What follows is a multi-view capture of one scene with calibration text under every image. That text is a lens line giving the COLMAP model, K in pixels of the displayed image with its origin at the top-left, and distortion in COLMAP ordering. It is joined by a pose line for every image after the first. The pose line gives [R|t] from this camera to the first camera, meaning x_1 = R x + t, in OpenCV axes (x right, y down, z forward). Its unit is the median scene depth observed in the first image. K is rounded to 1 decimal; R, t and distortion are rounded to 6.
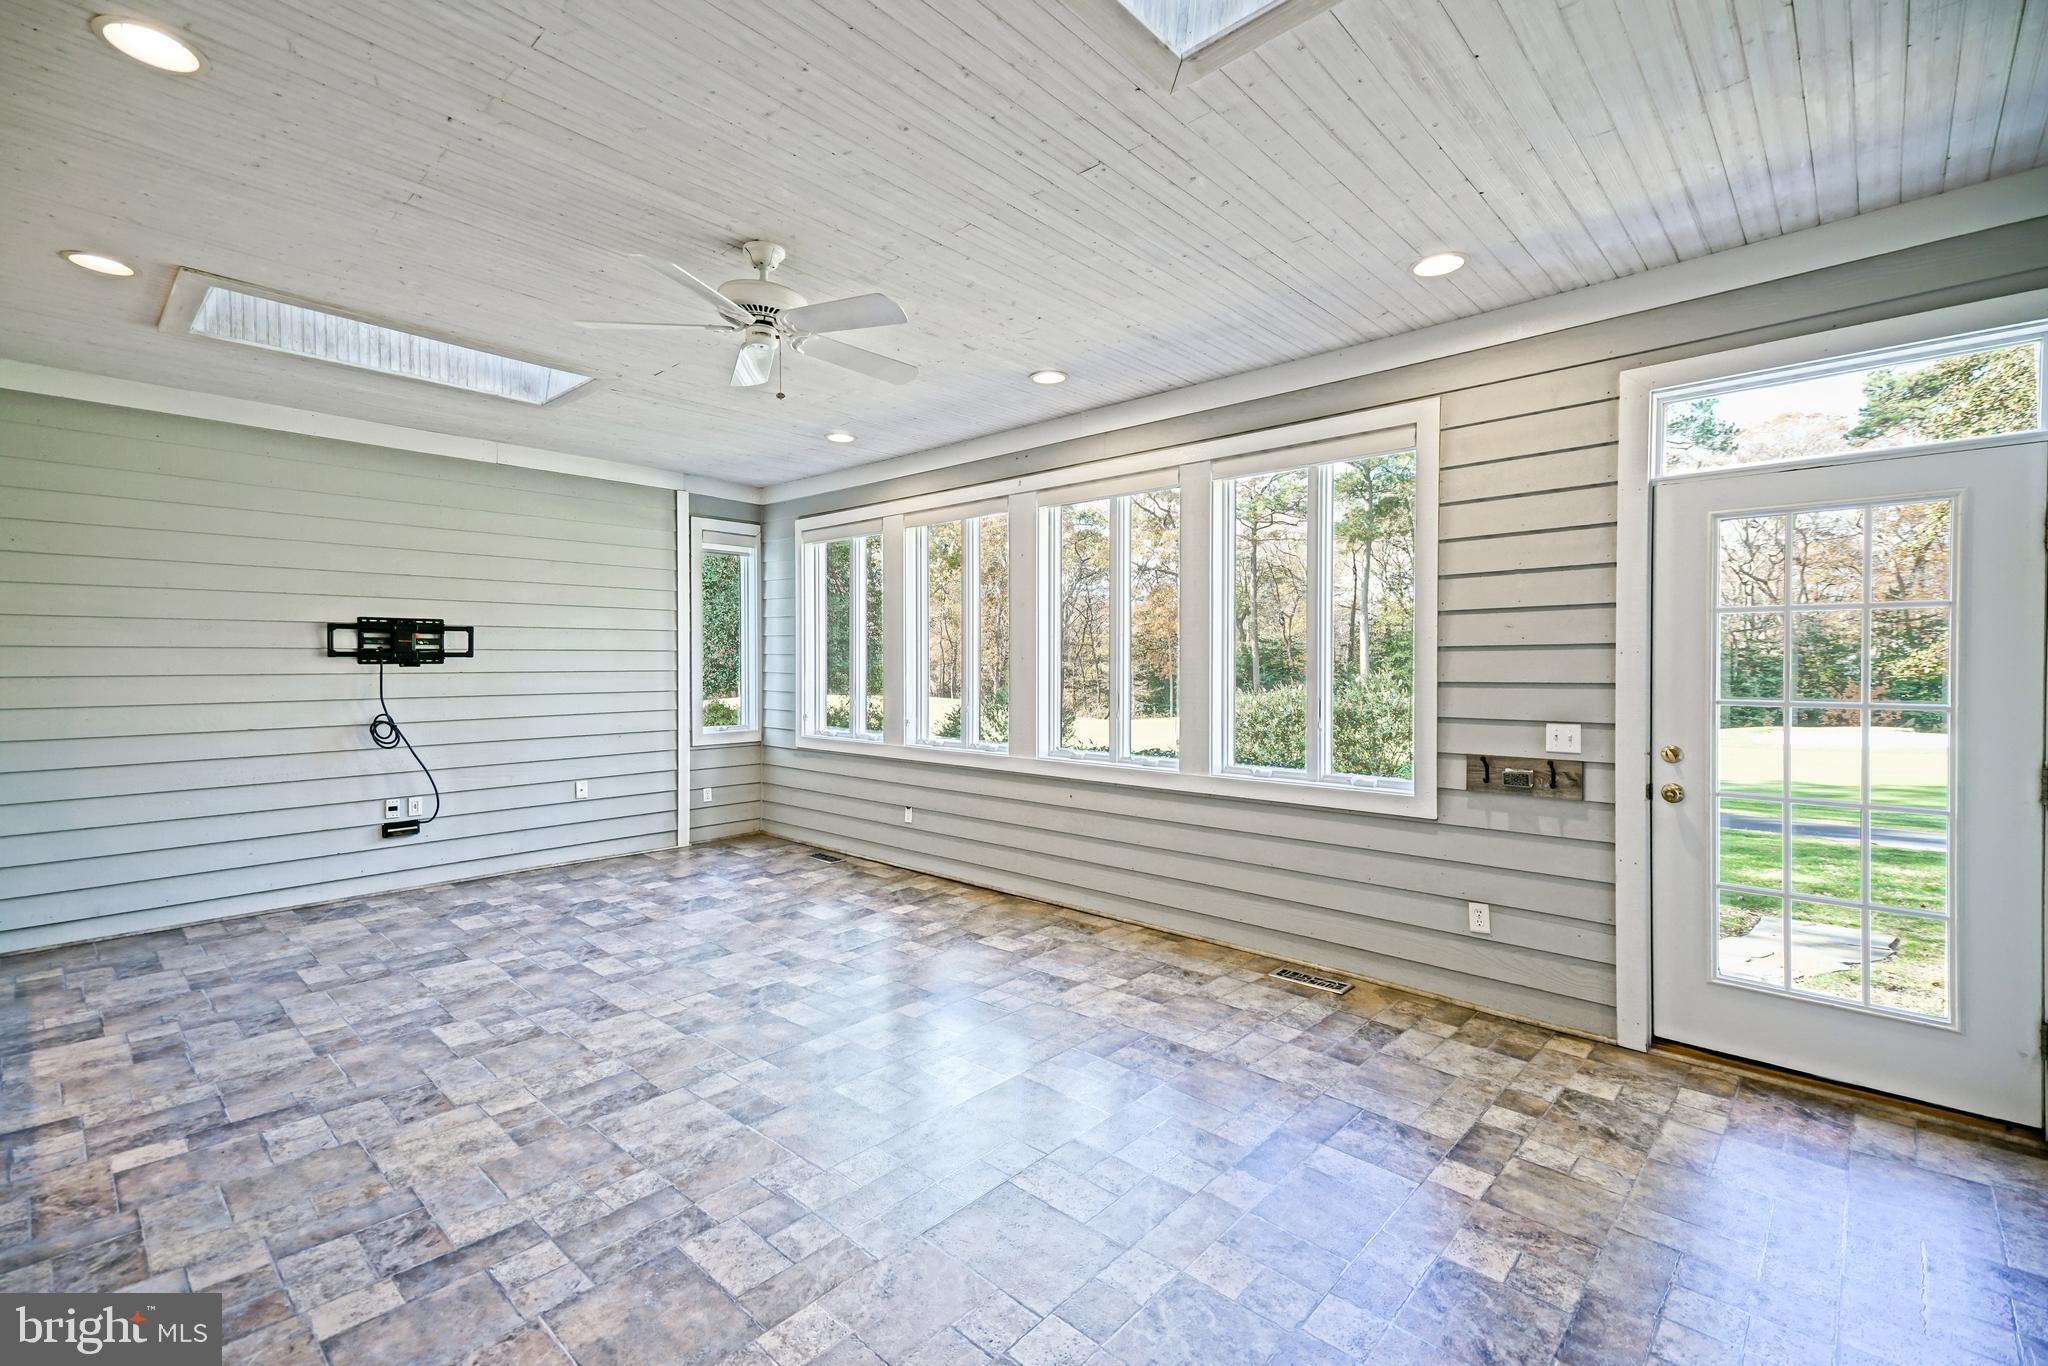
lens RADIAL K [[929.2, 0, 1010.6], [0, 929.2, 671.2], [0, 0, 1]] dist [0.044219, -0.000295]
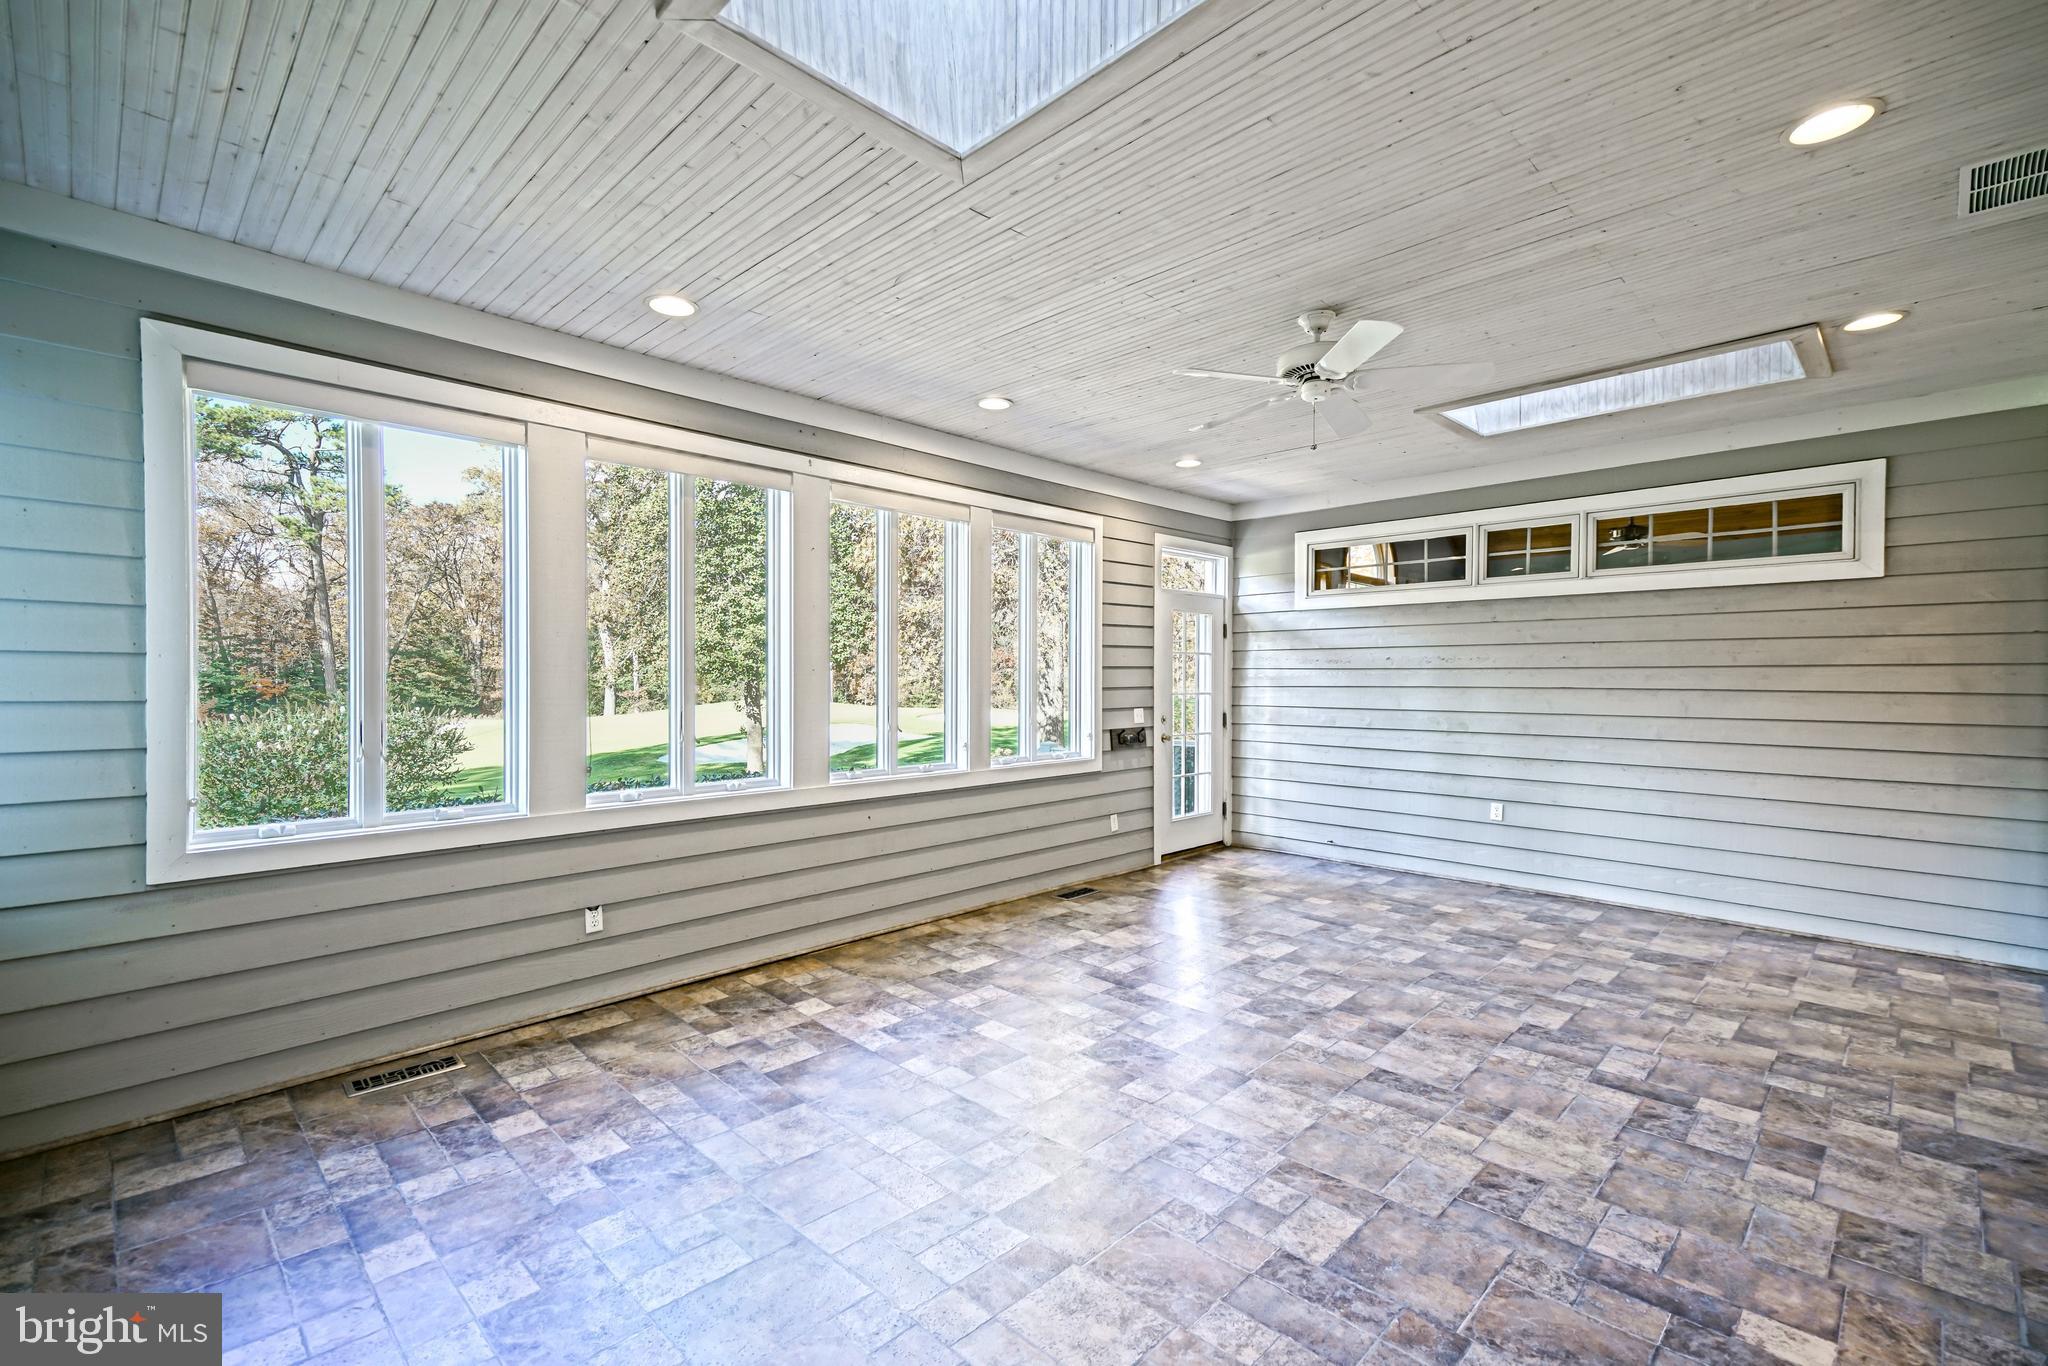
lens RADIAL K [[929.2, 0, 1010.0], [0, 929.2, 683.0], [0, 0, 1]] dist [0.044219, -0.000295]
pose [[-0.000447, -0.005241, 0.999986, -1.336192], [0.009680, 0.999939, 0.005245, -0.008299], [-0.999953, 0.009682, -0.000396, 1.305019]]
